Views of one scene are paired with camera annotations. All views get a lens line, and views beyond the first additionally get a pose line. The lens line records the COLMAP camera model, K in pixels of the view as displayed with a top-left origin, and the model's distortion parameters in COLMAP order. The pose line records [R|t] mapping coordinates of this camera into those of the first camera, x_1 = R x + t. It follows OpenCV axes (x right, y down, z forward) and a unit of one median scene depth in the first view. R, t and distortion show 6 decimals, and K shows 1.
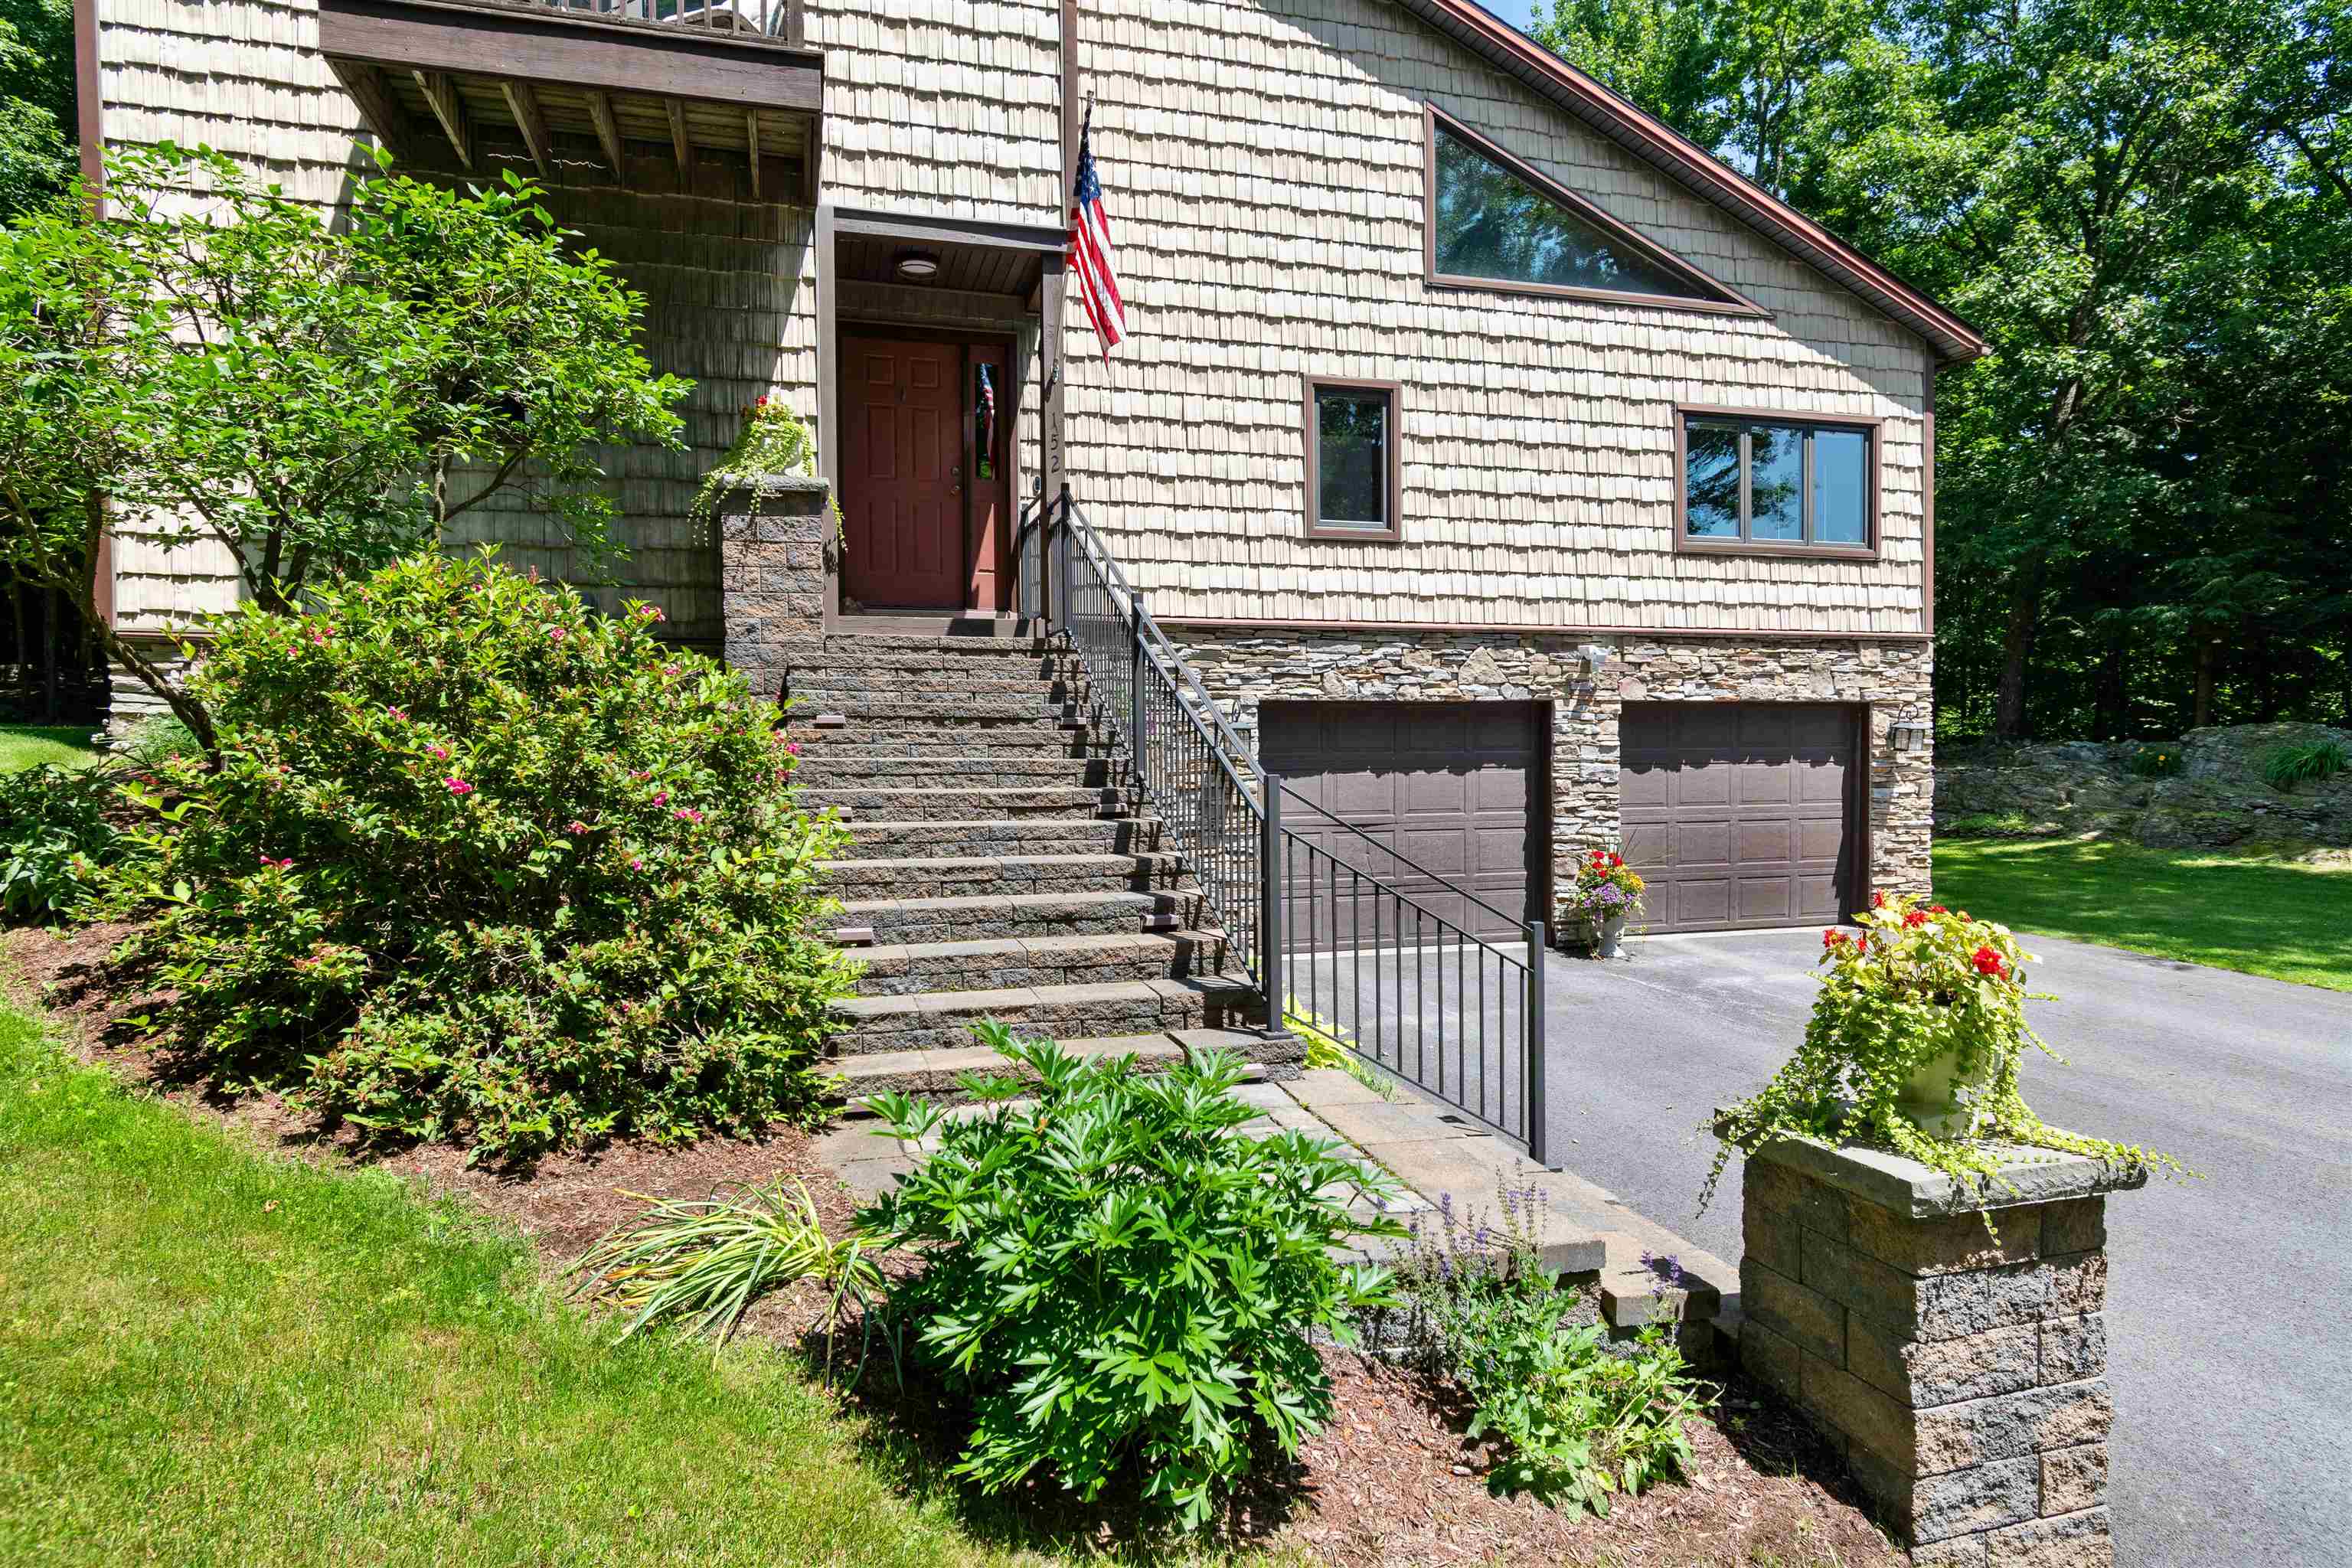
lens RADIAL K [[1311.6, 0, 1187.0], [0, 1311.6, 778.3], [0, 0, 1]] dist [0.005357, -0.002054]
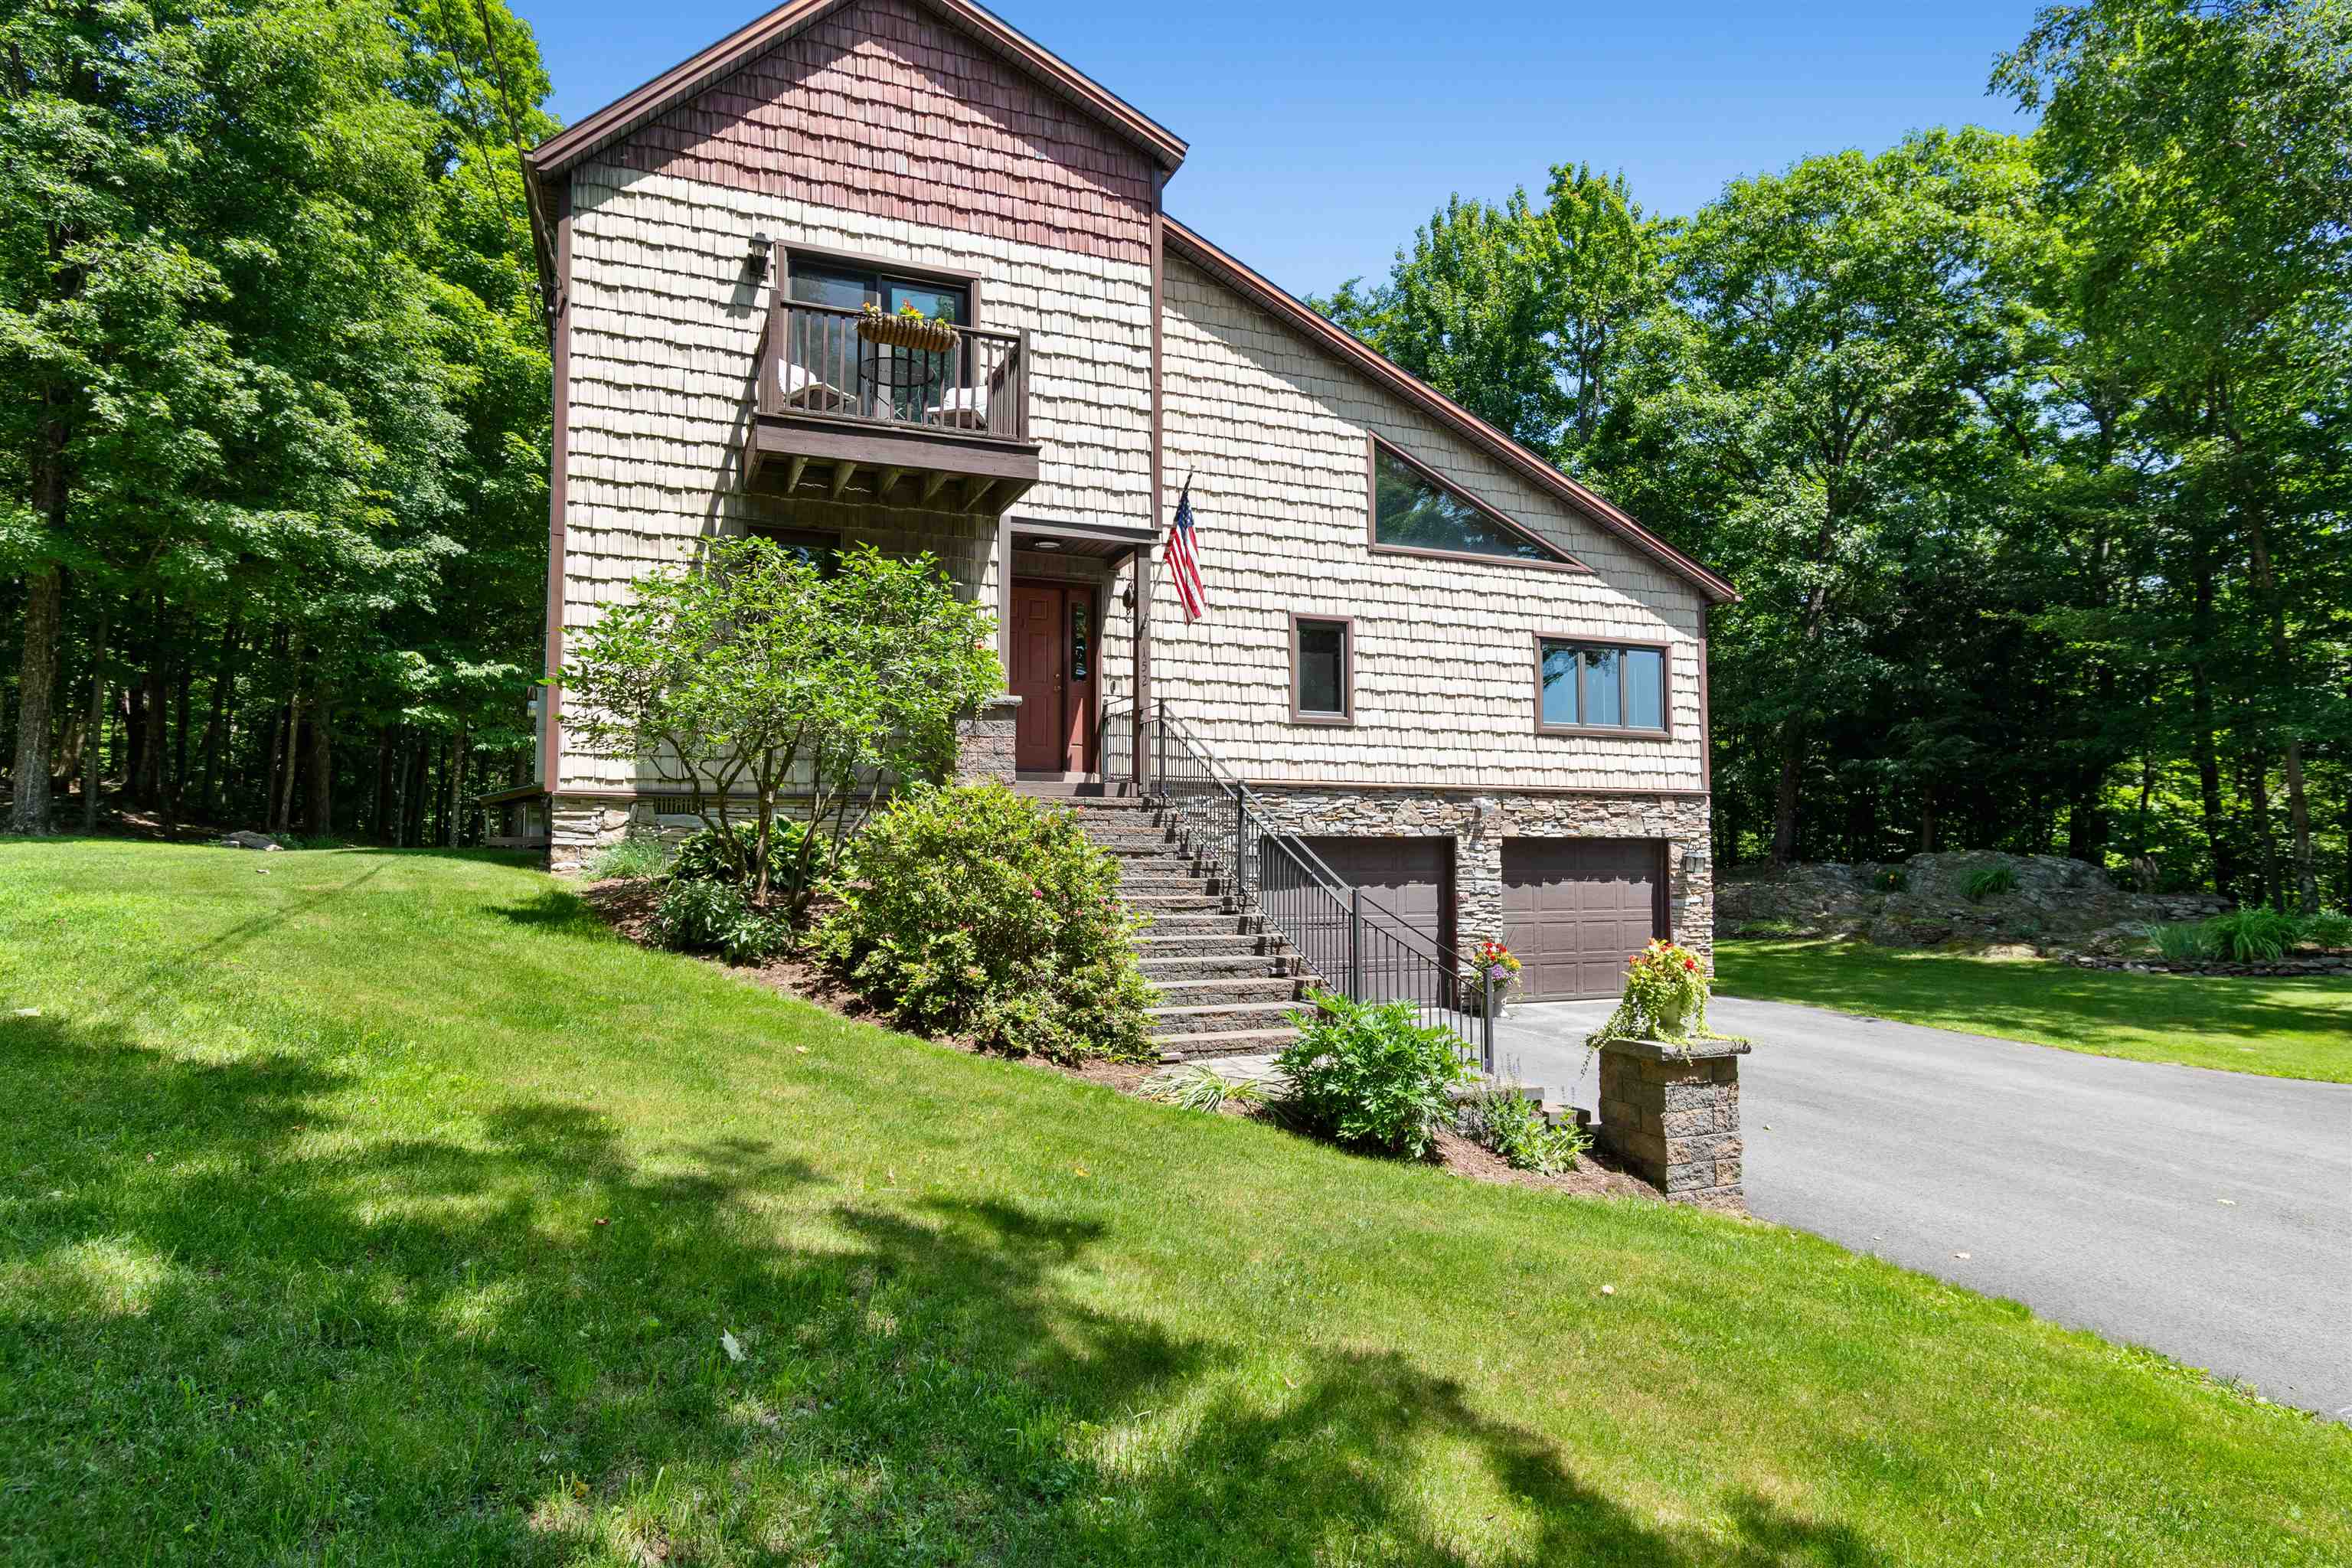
lens RADIAL K [[1311.6, 0, 1186.2], [0, 1311.6, 782.2], [0, 0, 1]] dist [0.005357, -0.002054]
pose [[0.993540, 0.012949, 0.112744, -0.181886], [-0.003694, 0.996632, -0.081919, -0.000108], [-0.113425, 0.080973, 0.990241, -0.400869]]
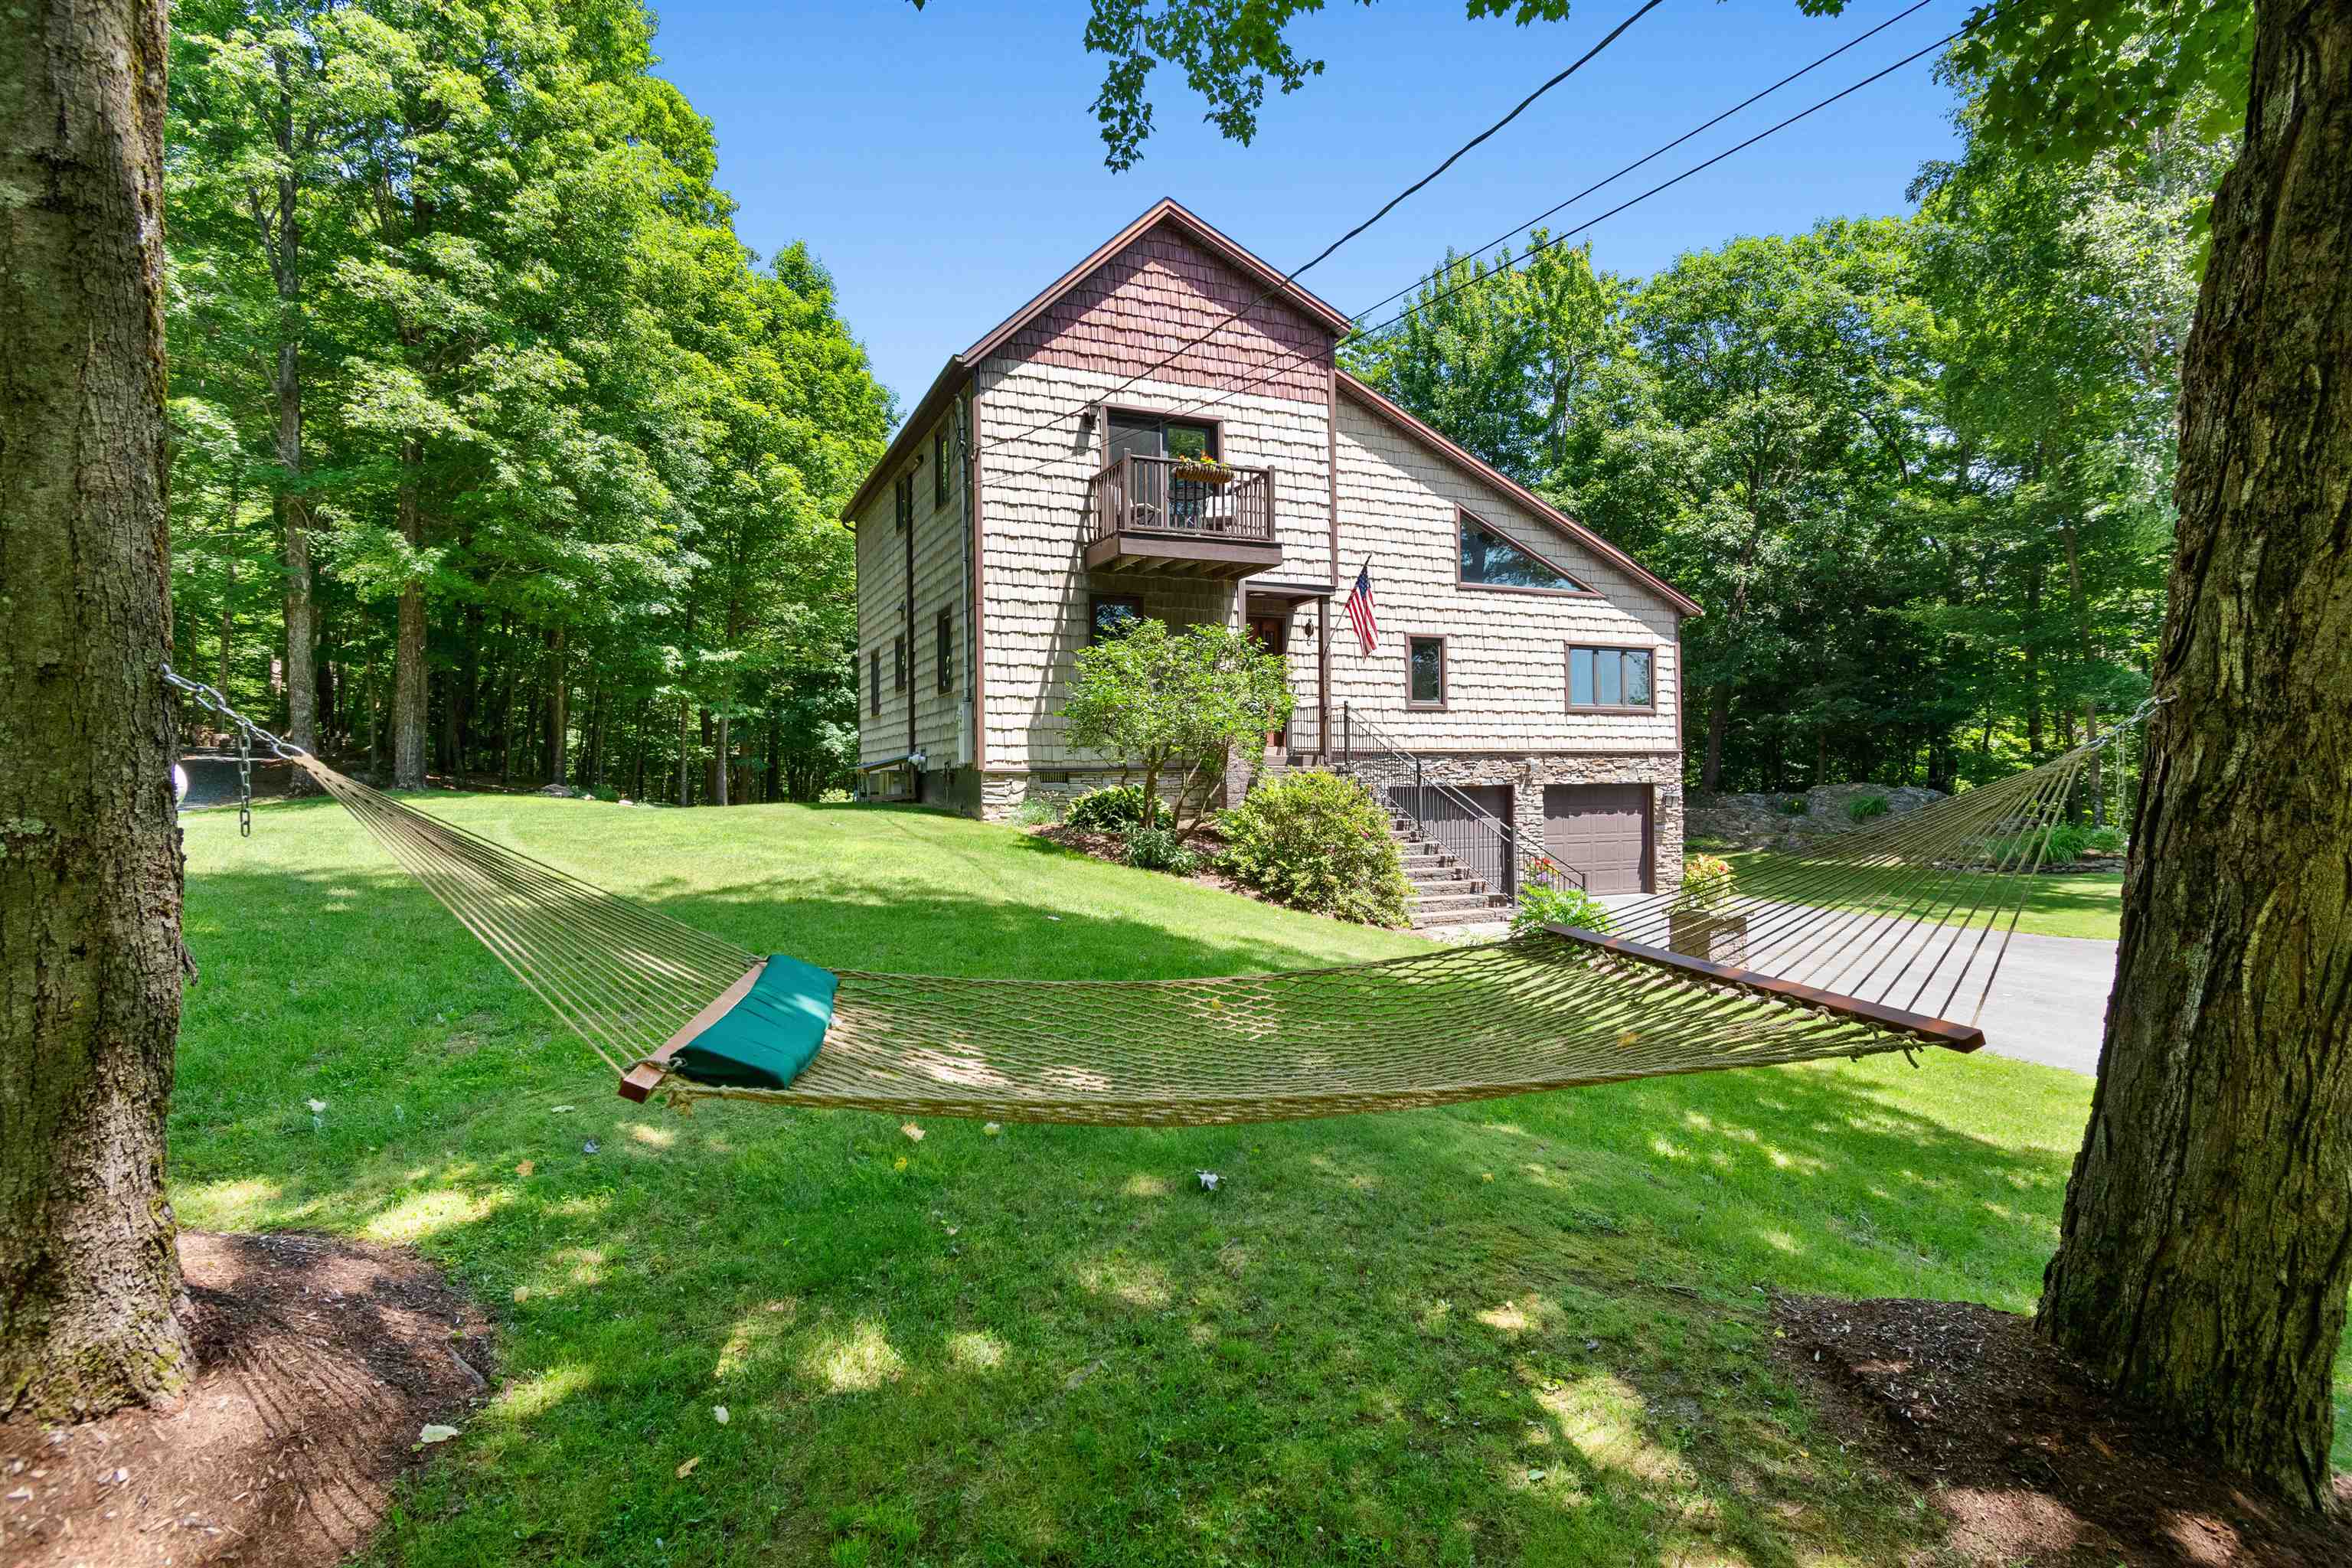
lens RADIAL K [[1186.5, 0, 1191.0], [0, 1186.5, 779.1], [0, 0, 1]] dist [0.005485, -0.000195]
pose [[0.988921, -0.004155, 0.148384, -0.524347], [0.008439, 0.999565, -0.028252, -0.020636], [-0.148203, 0.029191, 0.988526, -0.809671]]
